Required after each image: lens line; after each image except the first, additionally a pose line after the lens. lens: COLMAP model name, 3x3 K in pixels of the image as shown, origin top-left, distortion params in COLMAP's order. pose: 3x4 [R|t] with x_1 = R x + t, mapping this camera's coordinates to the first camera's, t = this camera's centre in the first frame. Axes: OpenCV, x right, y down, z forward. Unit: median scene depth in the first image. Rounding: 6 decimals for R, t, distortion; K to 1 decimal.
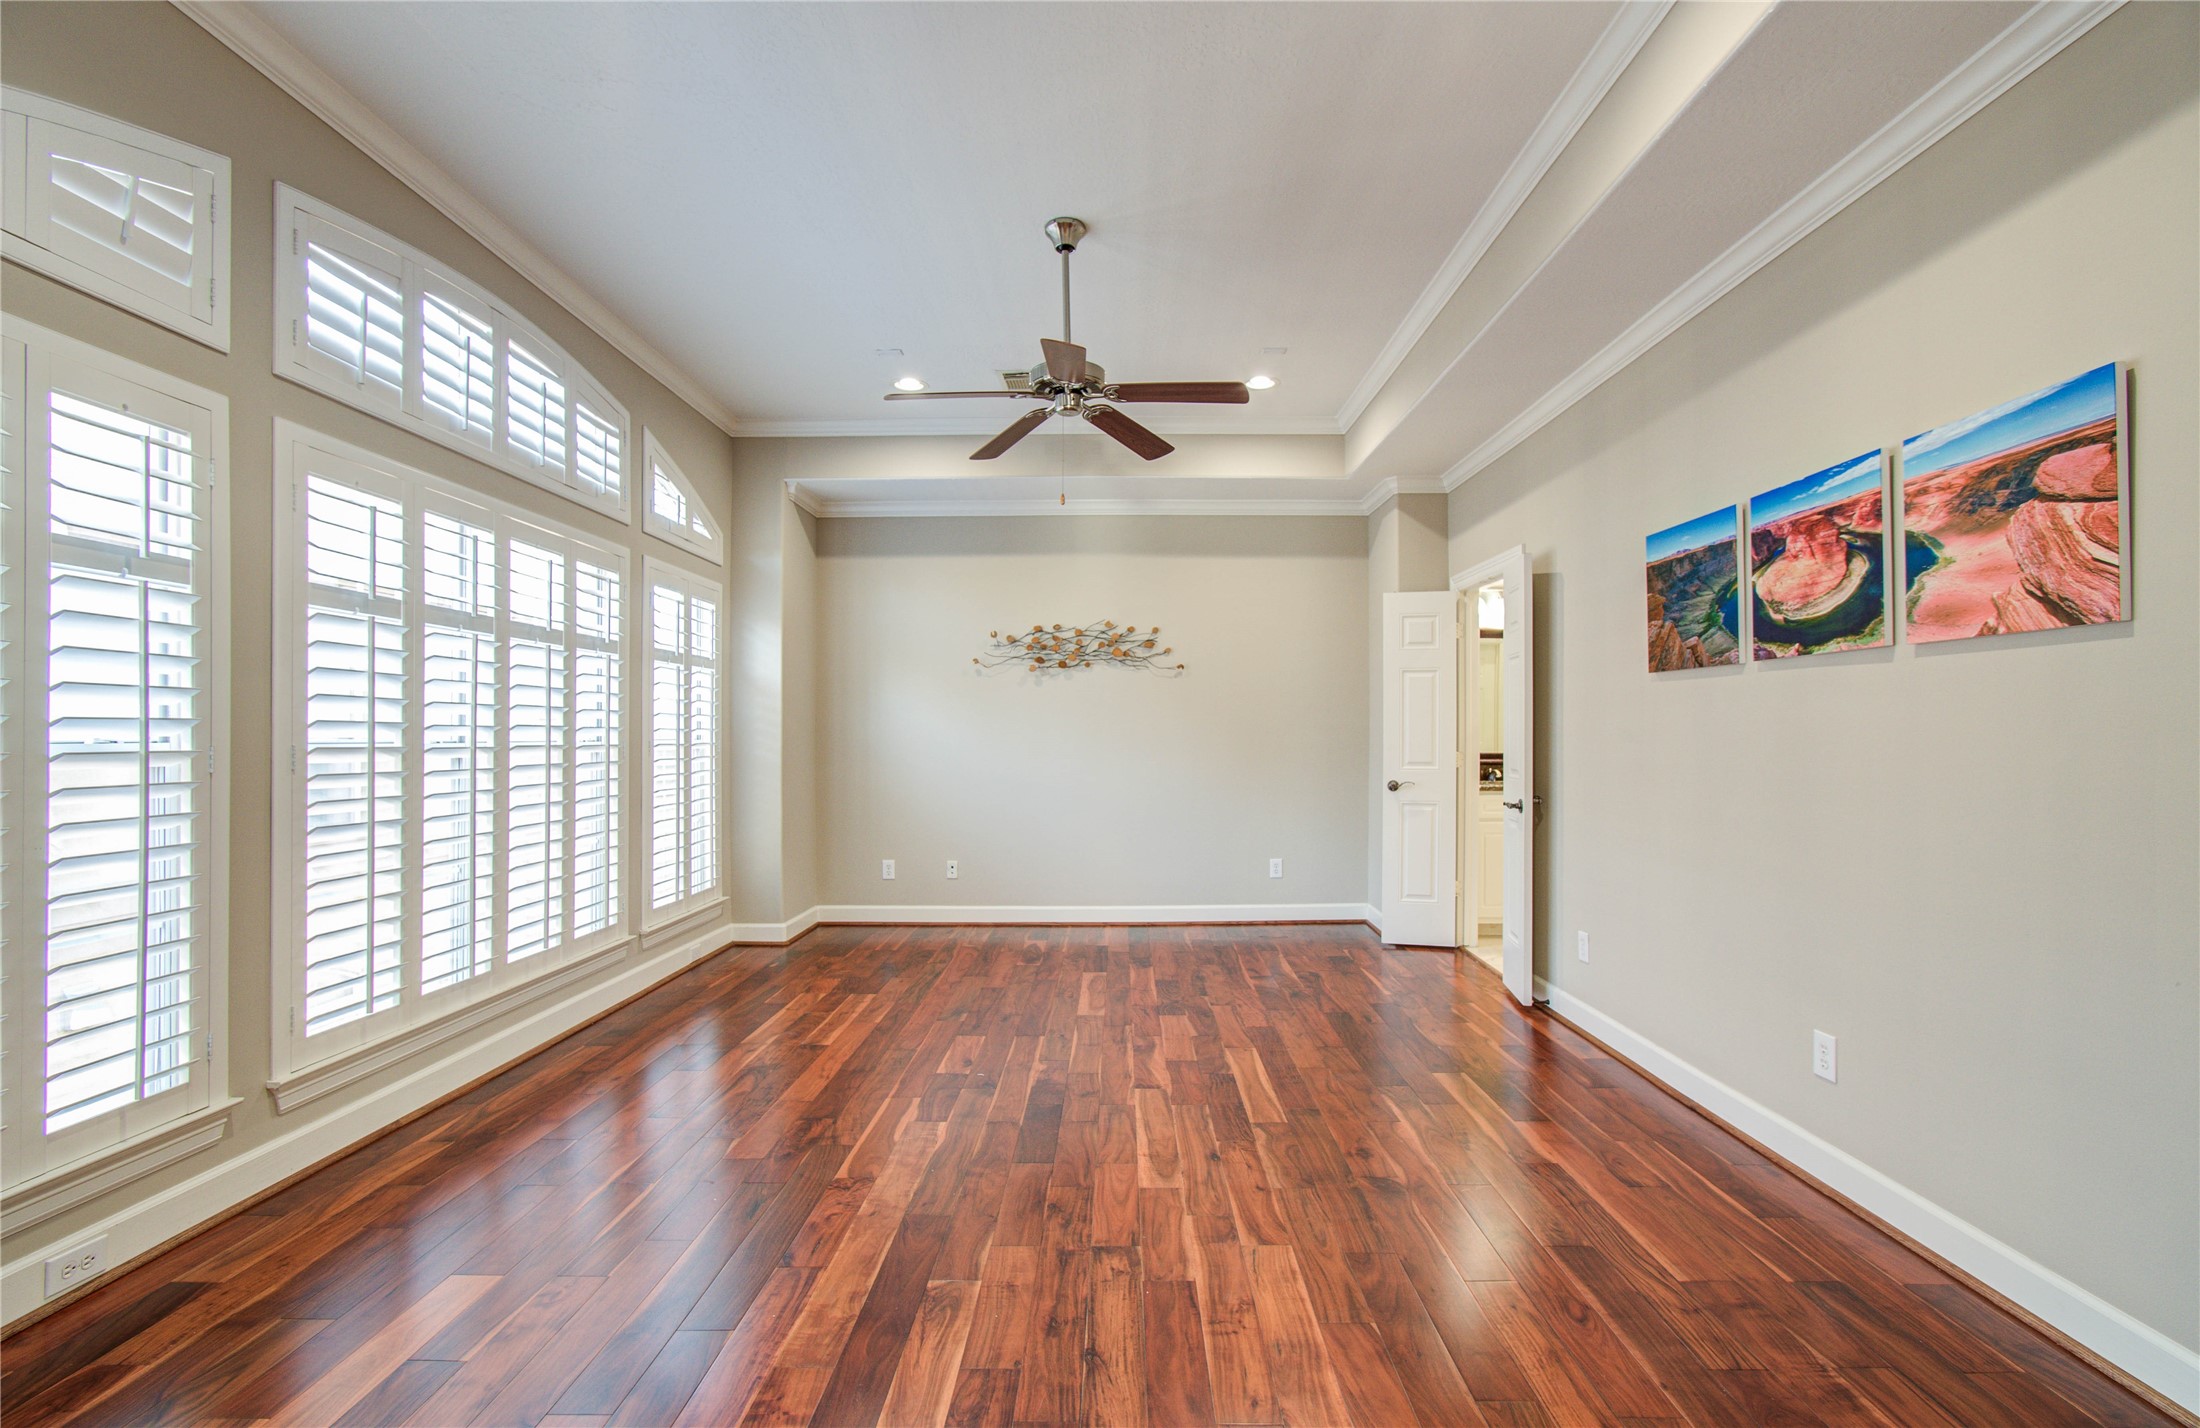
lens RADIAL K [[953.4, 0, 1110.5], [0, 953.4, 721.0], [0, 0, 1]] dist [-0.000207, 0.000289]
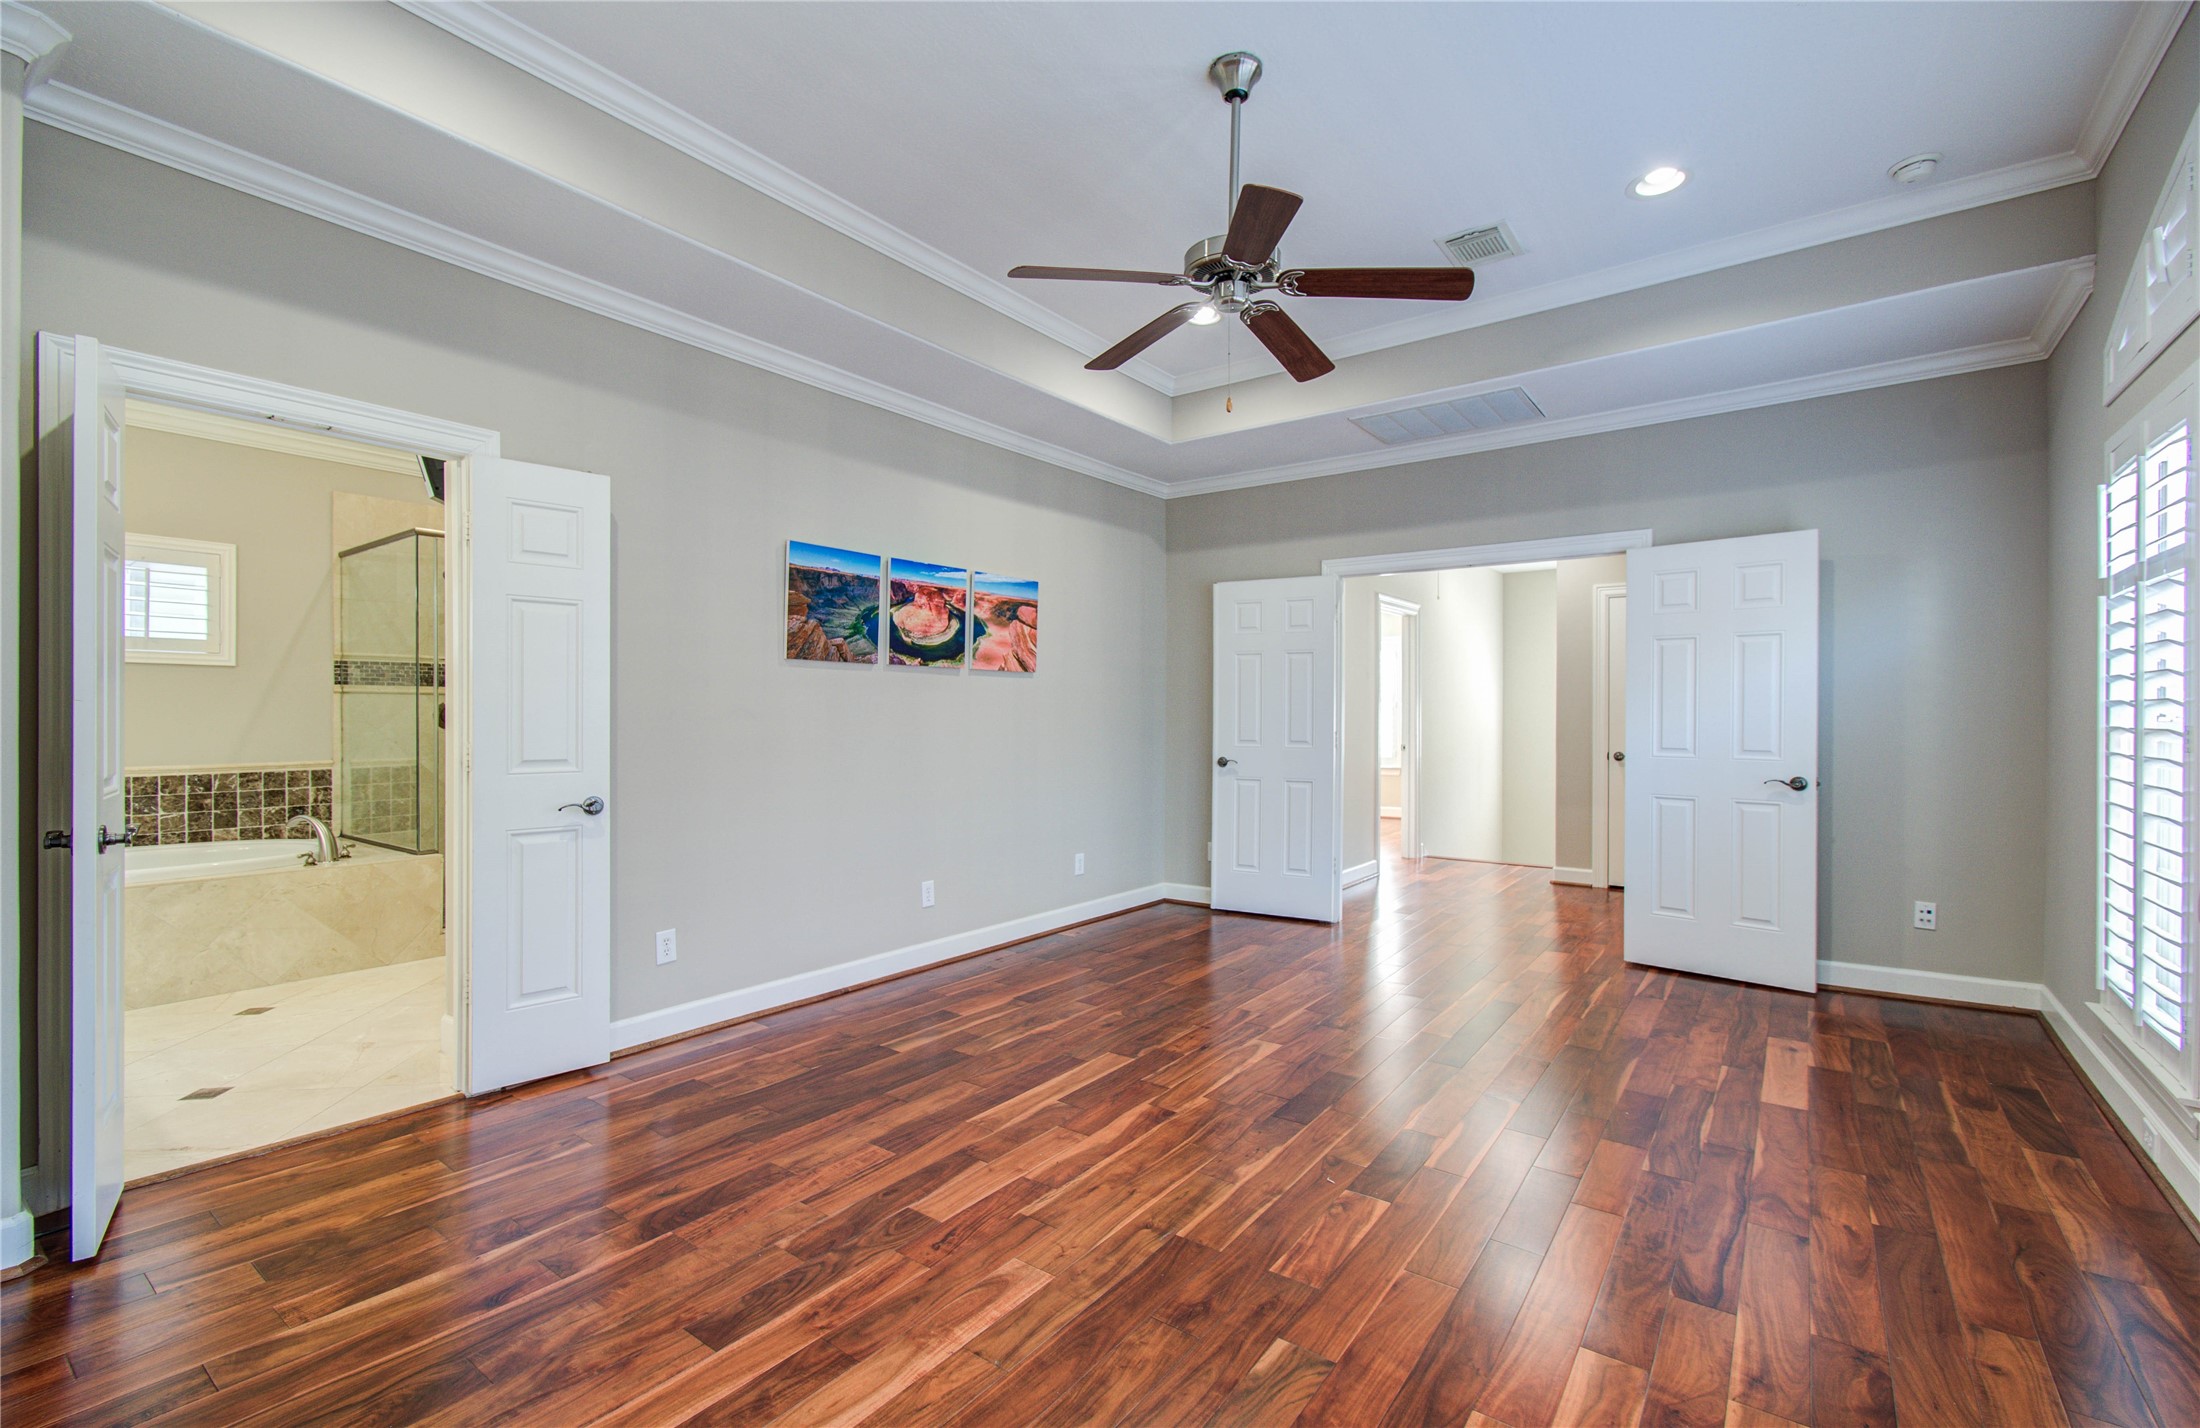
lens RADIAL K [[953.4, 0, 1110.5], [0, 953.4, 721.0], [0, 0, 1]] dist [-0.000207, 0.000289]
pose [[-0.811384, 0.001017, 0.584512, -0.514705], [-0.002774, 0.999981, -0.005591, 0.036703], [-0.584507, -0.006158, -0.811366, 2.059829]]
